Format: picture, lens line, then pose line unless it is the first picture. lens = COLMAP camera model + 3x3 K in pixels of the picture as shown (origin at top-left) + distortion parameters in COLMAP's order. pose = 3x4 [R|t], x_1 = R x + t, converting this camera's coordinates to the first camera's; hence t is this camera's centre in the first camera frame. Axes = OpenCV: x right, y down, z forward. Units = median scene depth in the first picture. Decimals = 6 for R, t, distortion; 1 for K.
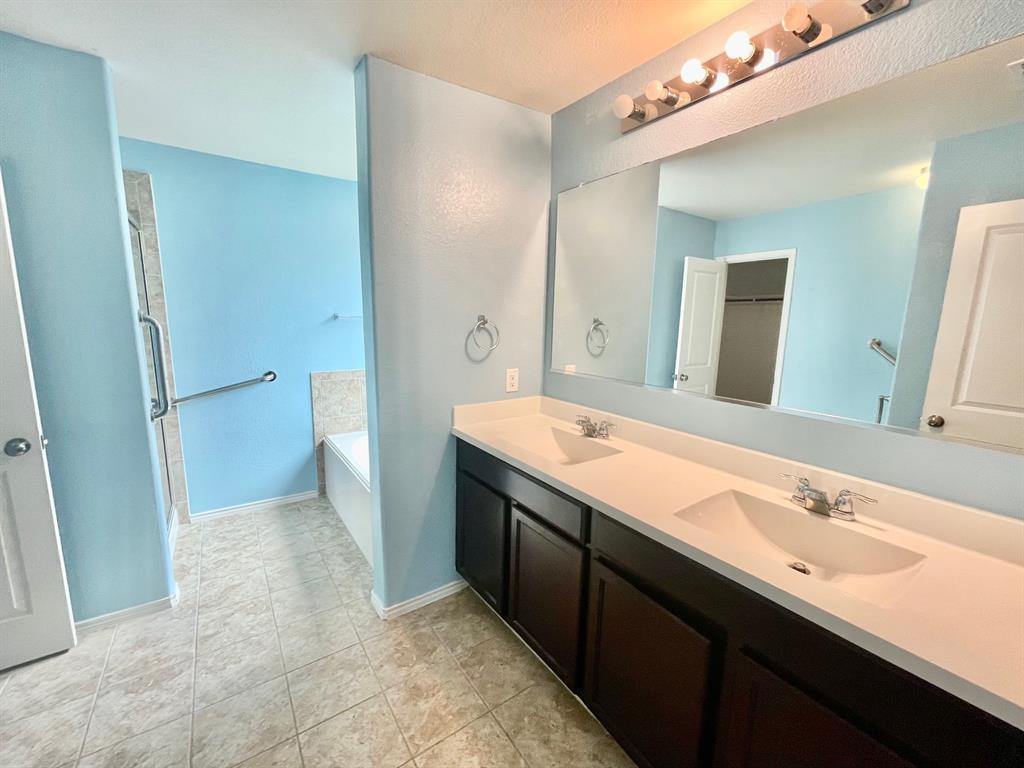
lens RADIAL K [[415.7, 0, 508.9], [0, 415.7, 385.3], [0, 0, 1]] dist [-0.001259, -0.000049]
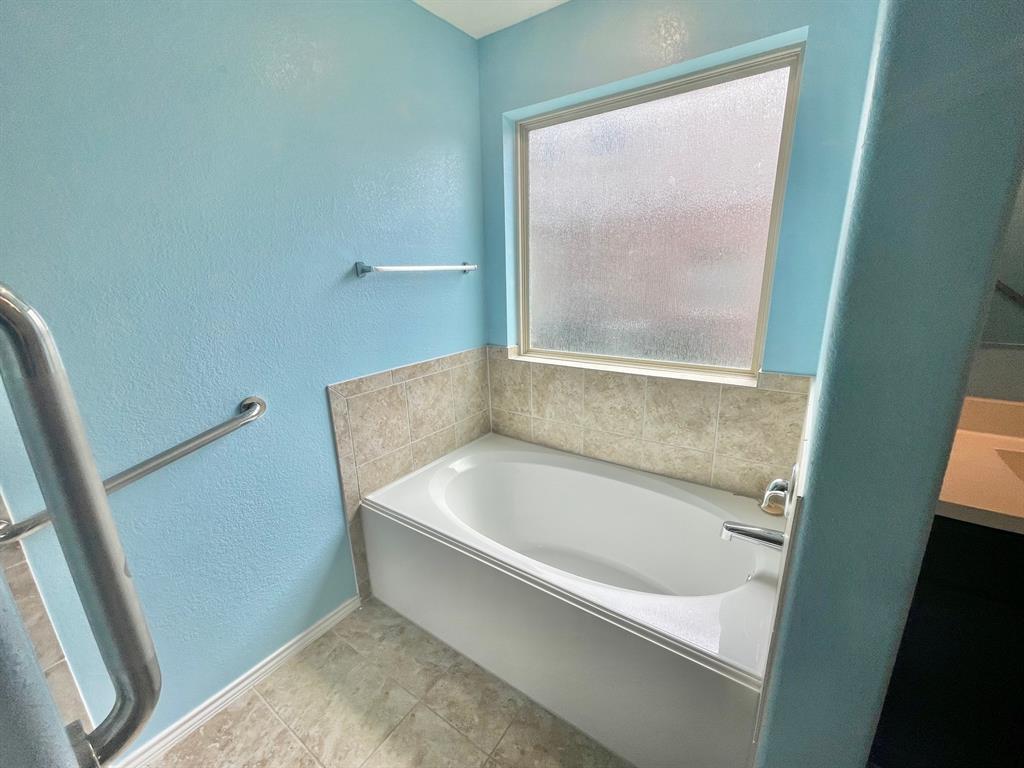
lens RADIAL K [[410.3, 0, 512.0], [0, 410.3, 384.0], [0, 0, 1]] dist [-0.001156, -0.000037]
pose [[0.934947, -0.126058, 0.331638, -0.429117], [0.091730, 0.988855, 0.117267, -0.069540], [-0.342725, -0.079217, 0.936090, 0.460524]]
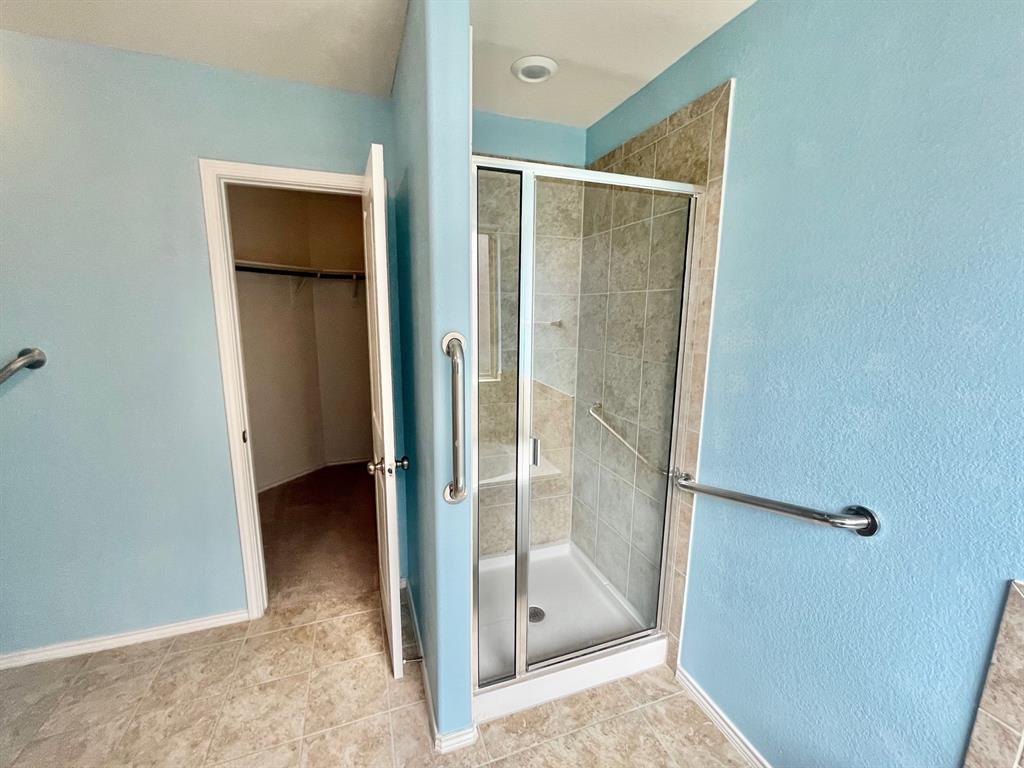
lens RADIAL K [[415.7, 0, 508.9], [0, 415.7, 385.3], [0, 0, 1]] dist [-0.001259, -0.000049]
pose [[-0.257395, 0.154449, -0.953883, -0.168105], [-0.170815, 0.964326, 0.202232, -0.143608], [0.951089, 0.214991, -0.221830, 0.725055]]
